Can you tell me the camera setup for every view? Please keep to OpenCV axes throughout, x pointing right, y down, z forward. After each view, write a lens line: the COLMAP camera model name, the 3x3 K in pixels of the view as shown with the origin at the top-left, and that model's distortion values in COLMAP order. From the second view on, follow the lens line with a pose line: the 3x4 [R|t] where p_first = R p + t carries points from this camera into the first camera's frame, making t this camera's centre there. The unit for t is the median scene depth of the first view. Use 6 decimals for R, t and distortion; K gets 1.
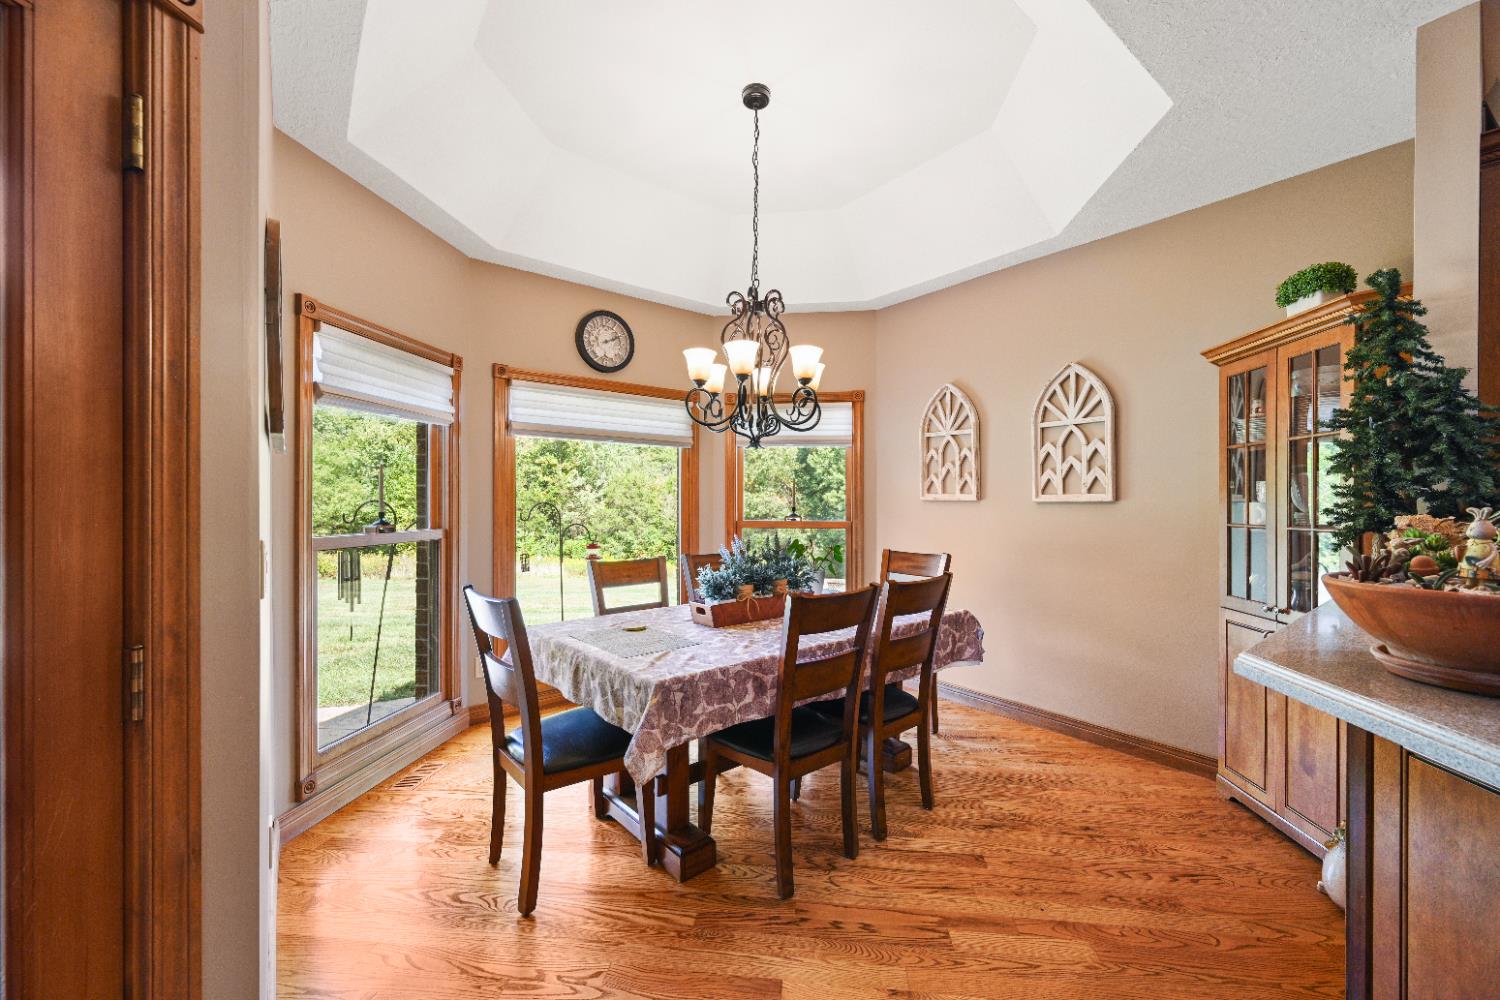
lens RADIAL K [[599.4, 0, 755.1], [0, 599.4, 502.5], [0, 0, 1]] dist [-0.002616, 0.000737]
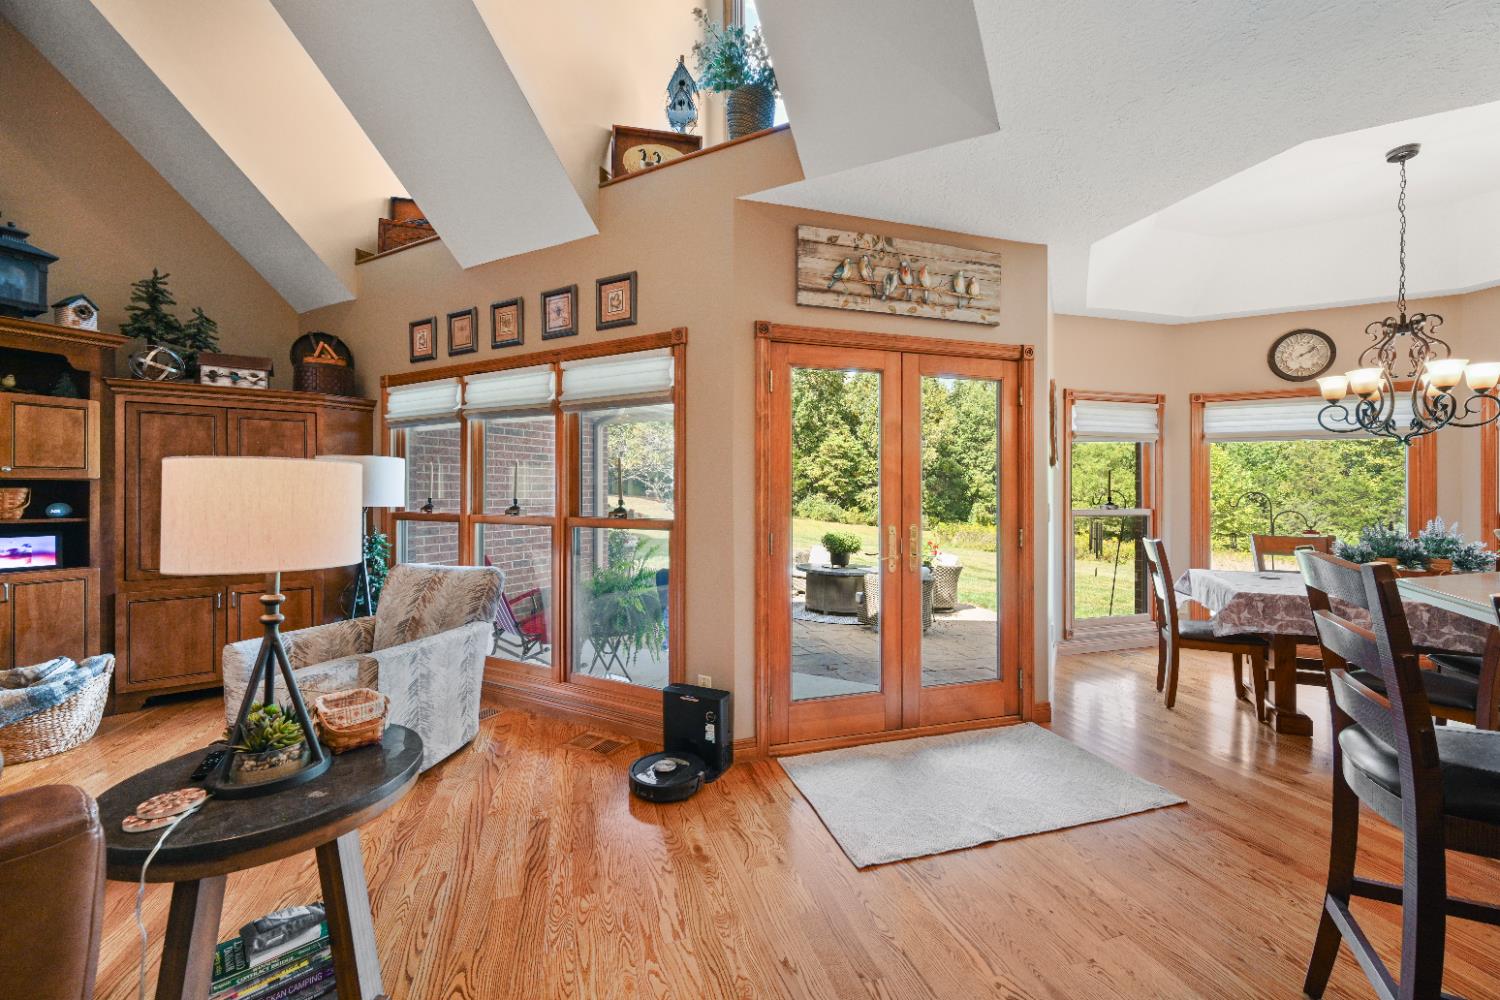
lens RADIAL K [[599.4, 0, 750.2], [0, 599.4, 490.2], [0, 0, 1]] dist [-0.002616, 0.000737]
pose [[0.403800, -0.004989, -0.914834, 0.512642], [0.000182, 0.999986, -0.005373, 0.003912], [0.914847, 0.002003, 0.403795, -0.615779]]
